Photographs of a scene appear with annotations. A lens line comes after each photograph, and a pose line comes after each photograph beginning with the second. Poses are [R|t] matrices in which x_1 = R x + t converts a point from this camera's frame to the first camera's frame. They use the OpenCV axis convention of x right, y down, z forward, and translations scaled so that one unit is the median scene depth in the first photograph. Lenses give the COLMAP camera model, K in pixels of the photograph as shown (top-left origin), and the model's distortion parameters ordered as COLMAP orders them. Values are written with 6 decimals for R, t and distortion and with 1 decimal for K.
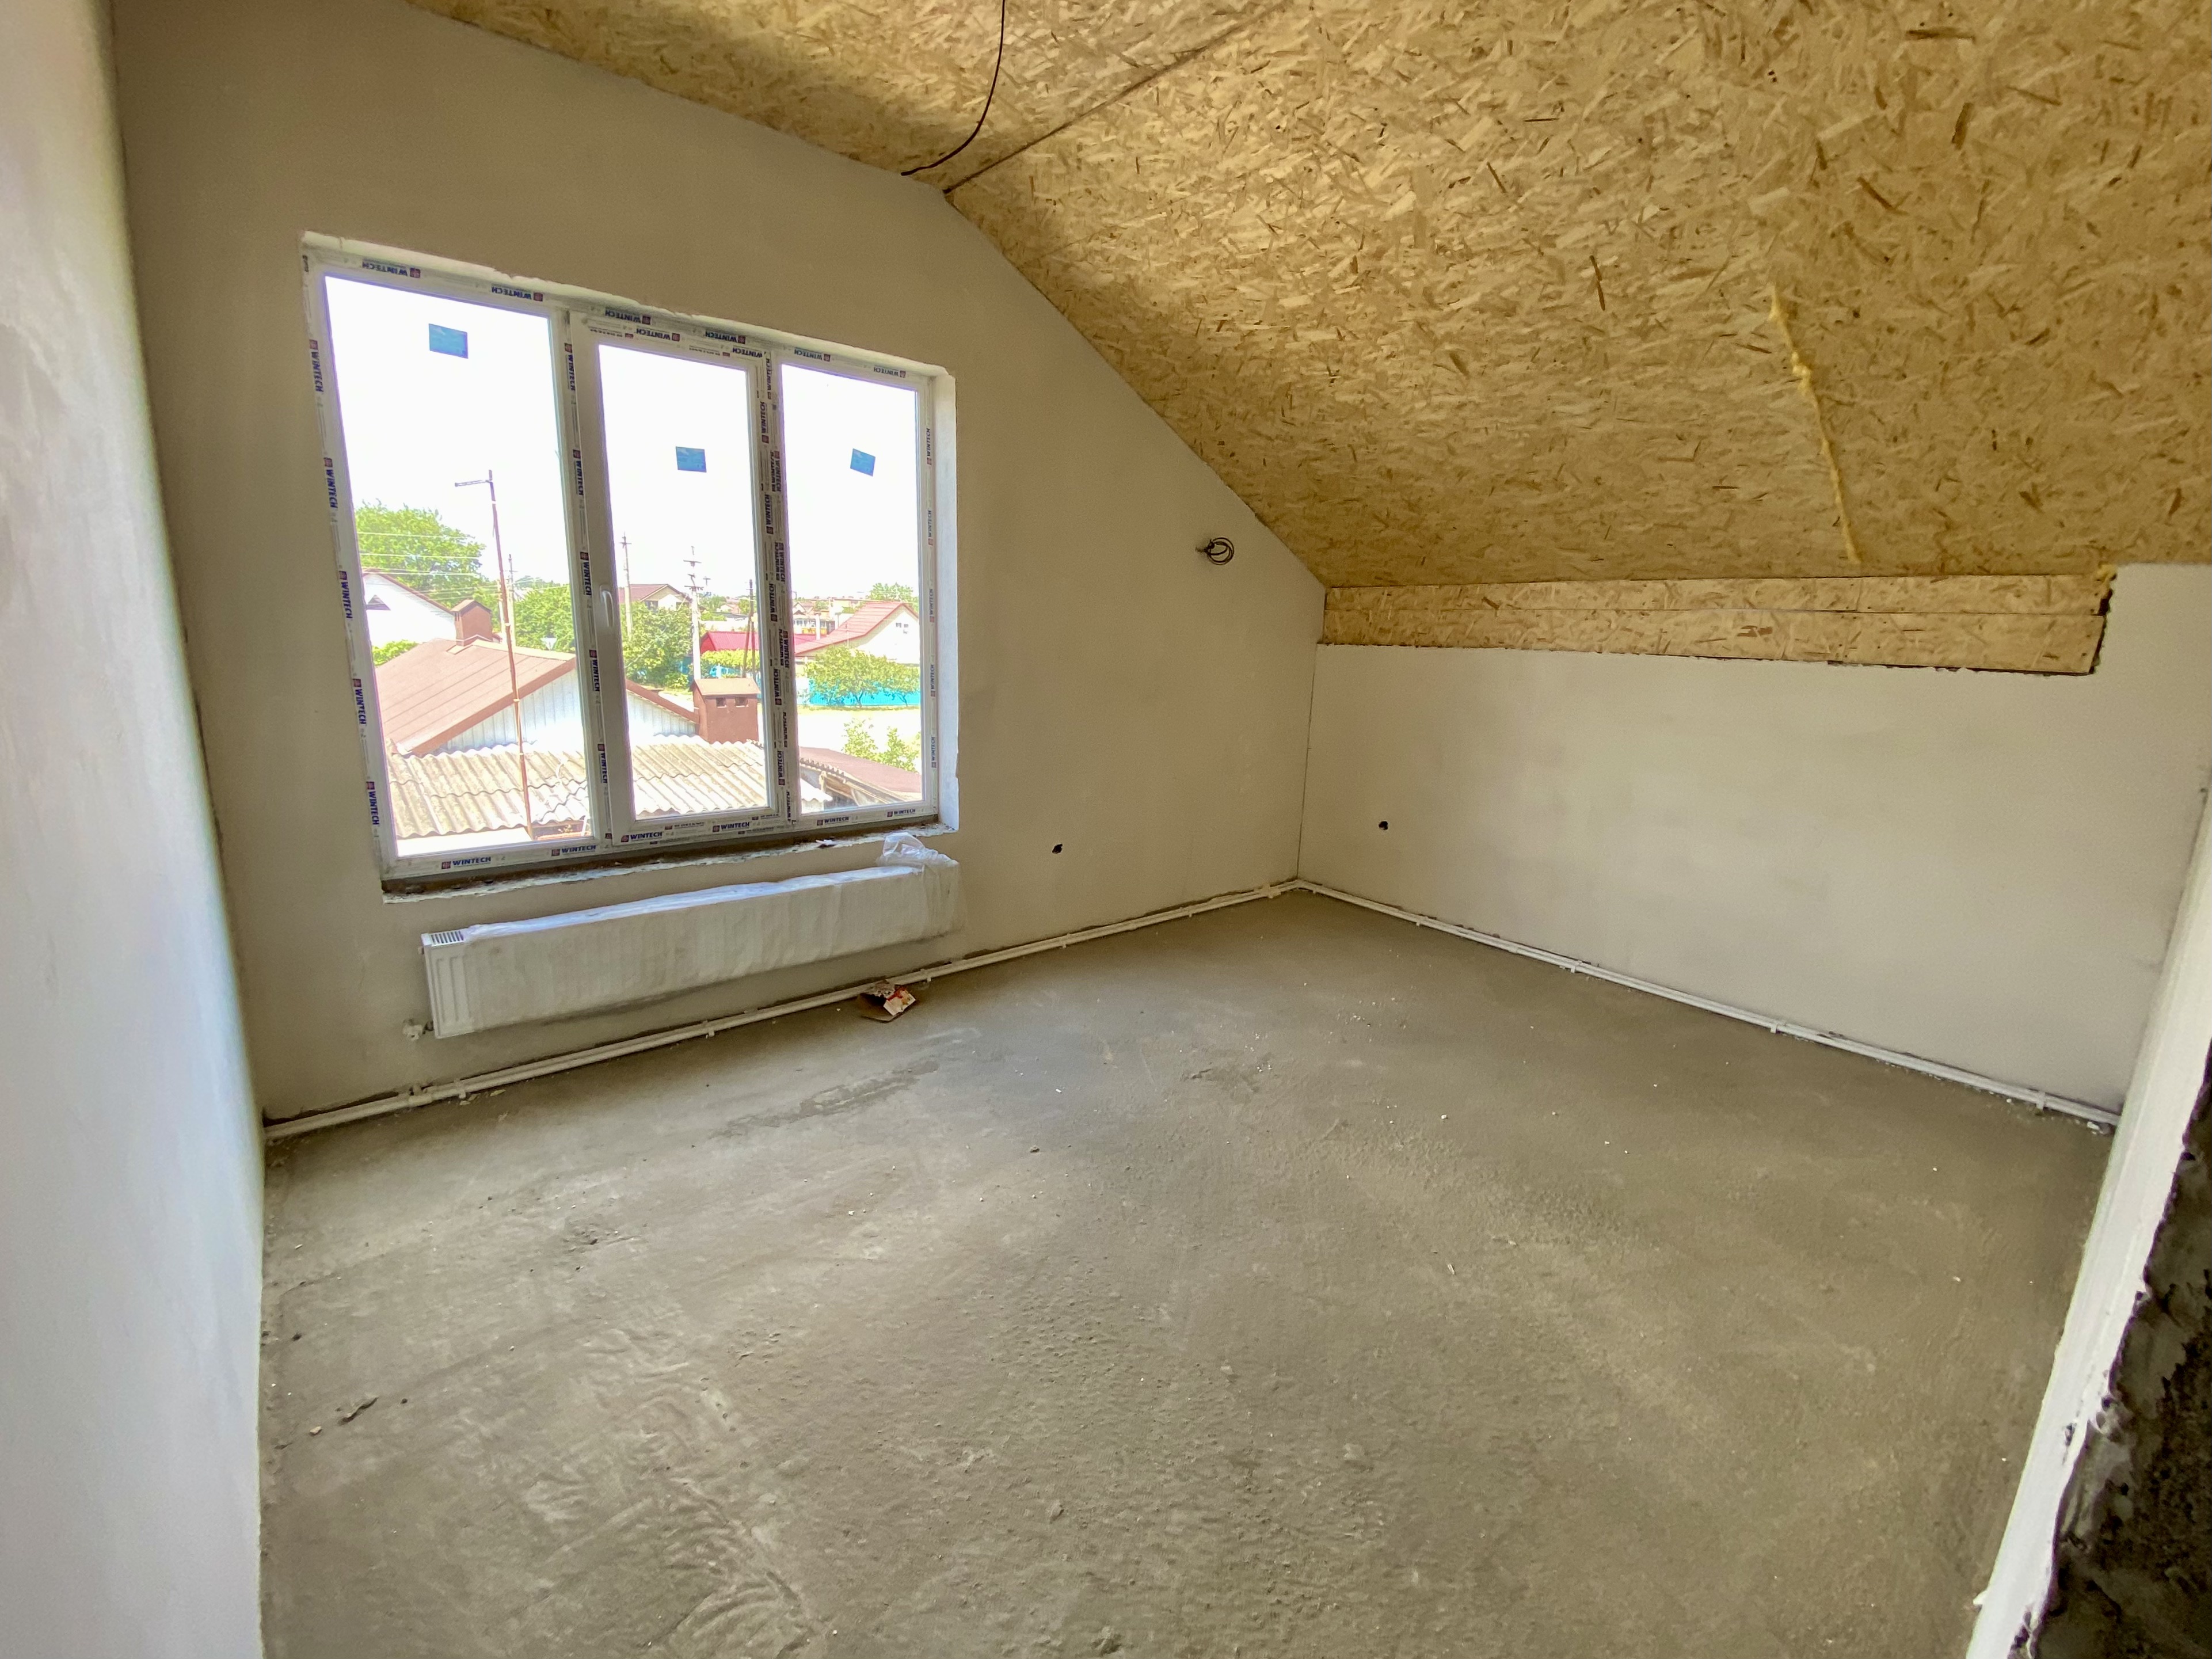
lens RADIAL K [[934.6, 0, 1105.4], [0, 934.6, 833.9], [0, 0, 1]] dist [0.031655, -0.026194]
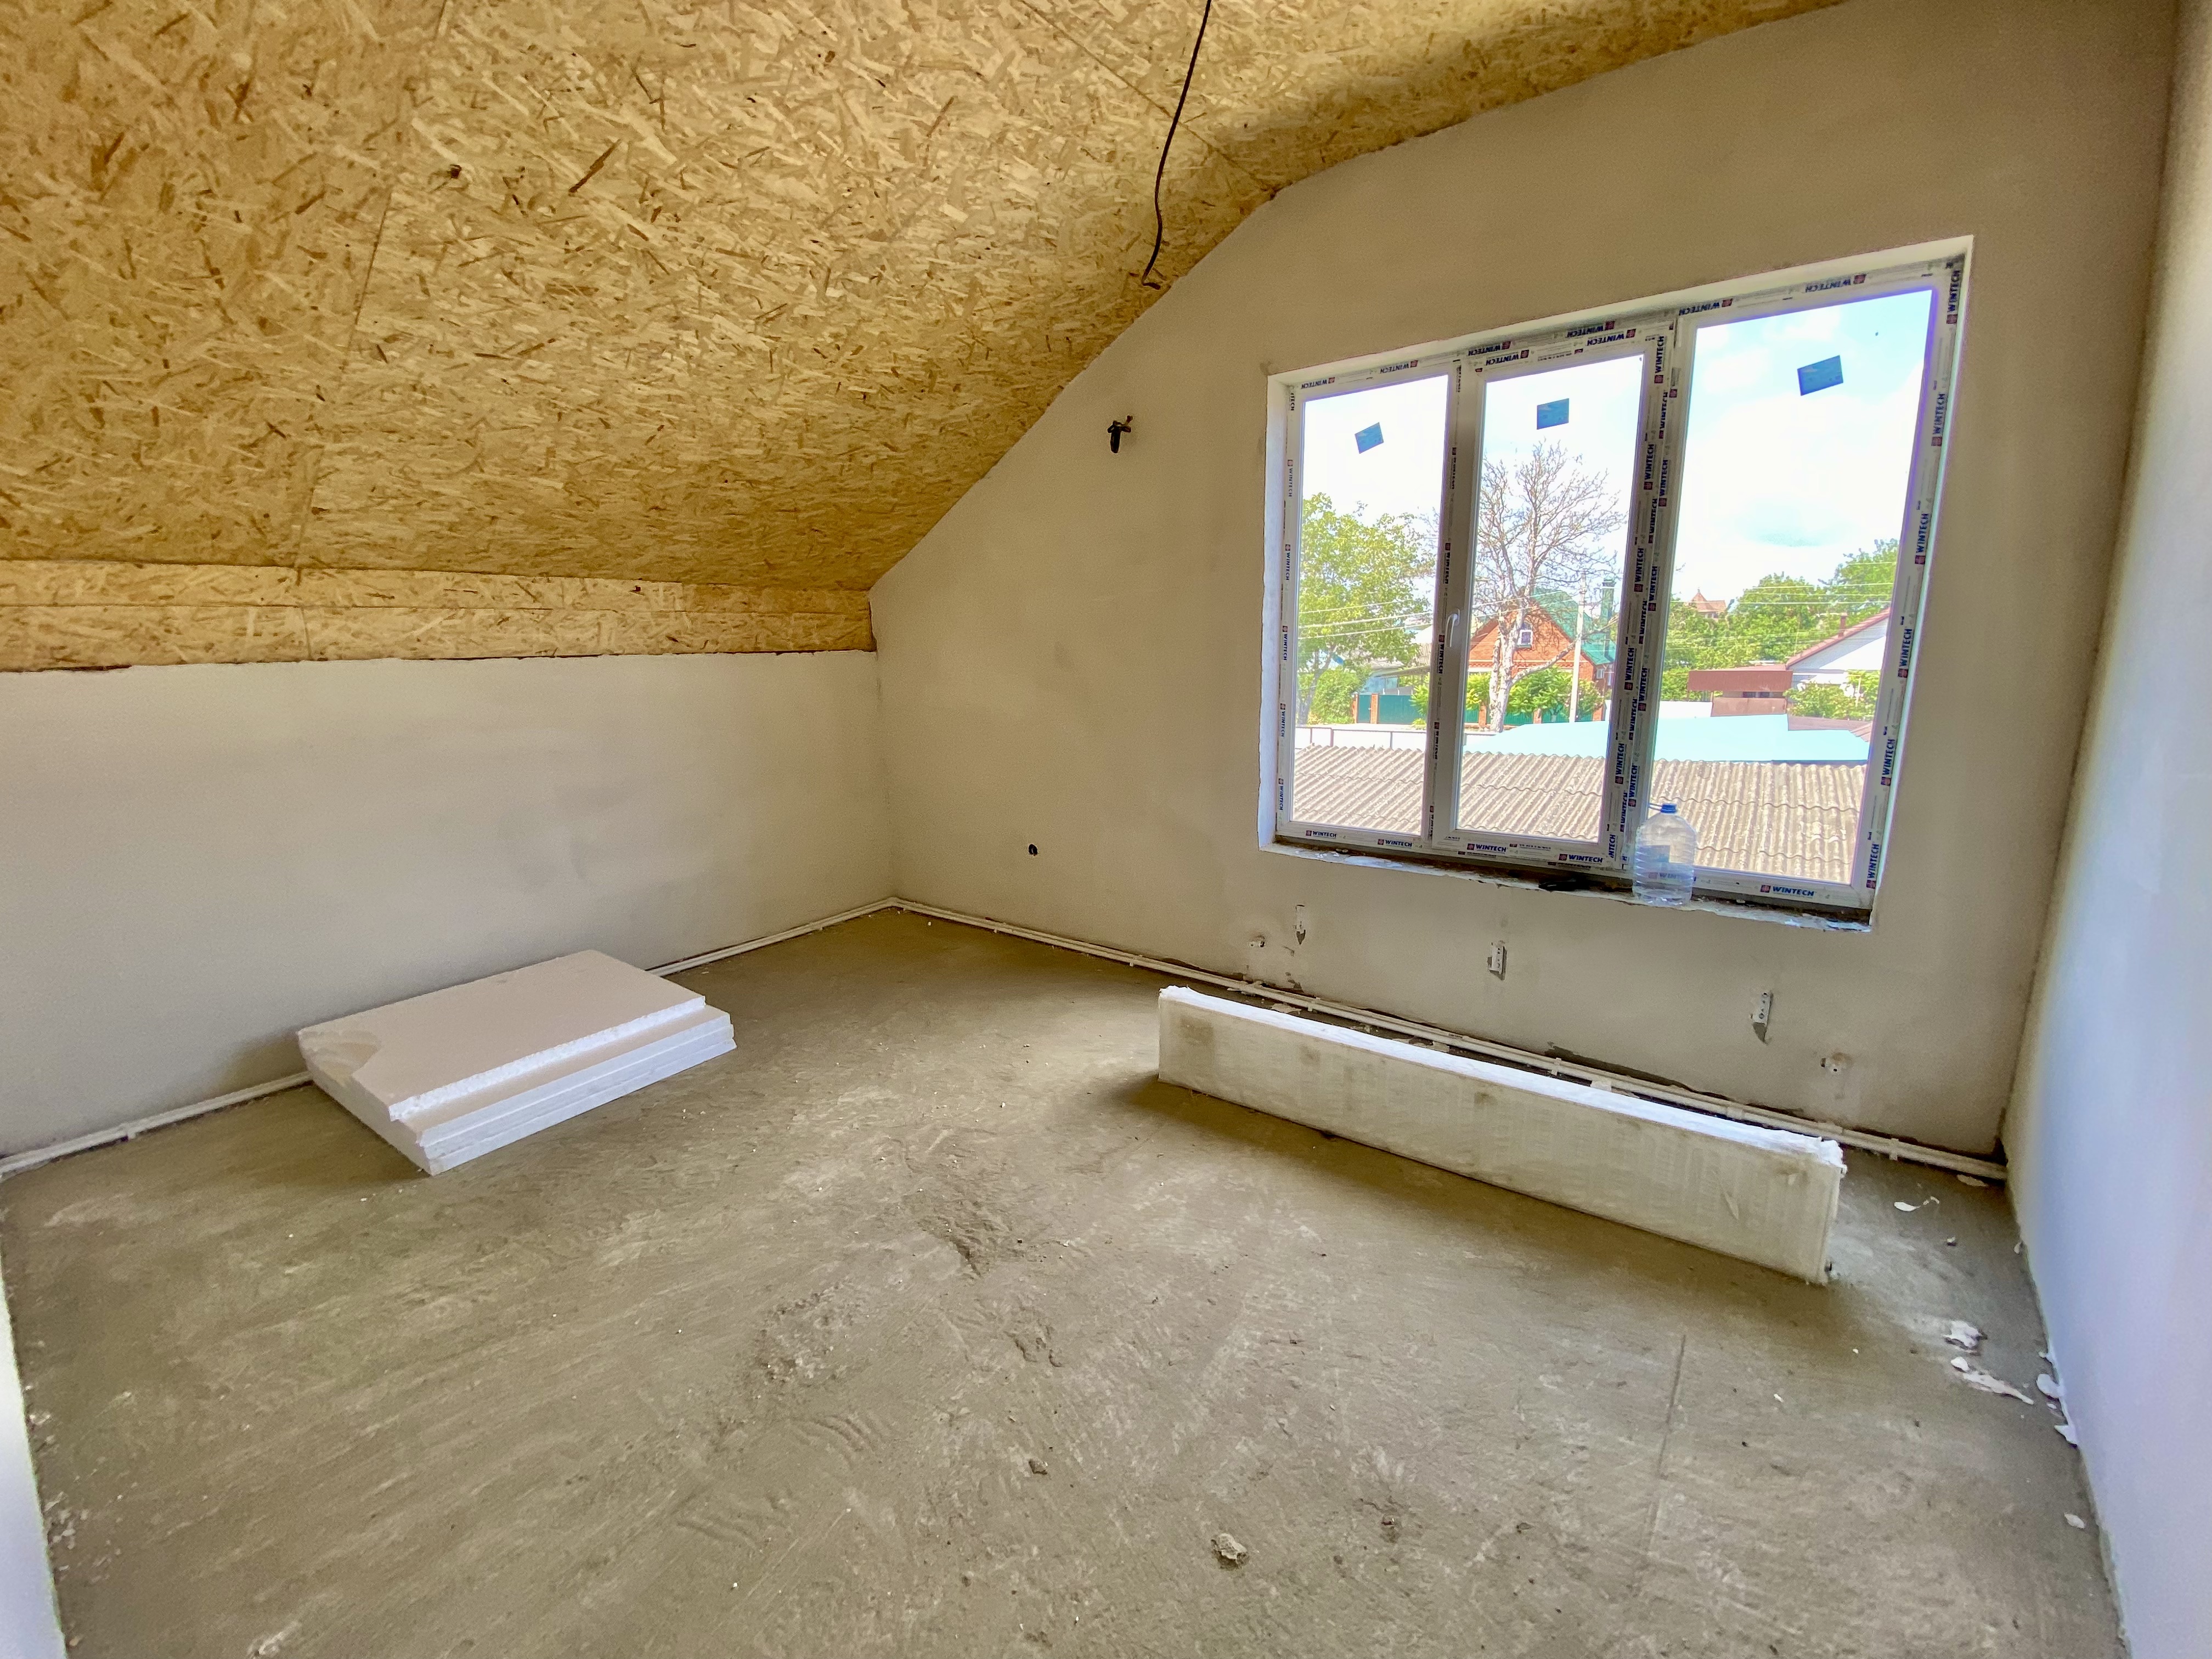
lens RADIAL K [[934.5, 0, 1105.4], [0, 934.5, 833.9], [0, 0, 1]] dist [0.031655, -0.026194]
pose [[0.192920, 0.166251, -0.967028, 0.422886], [-0.194113, 0.972530, 0.128472, -0.064110], [0.961822, 0.162927, 0.219892, 0.368774]]
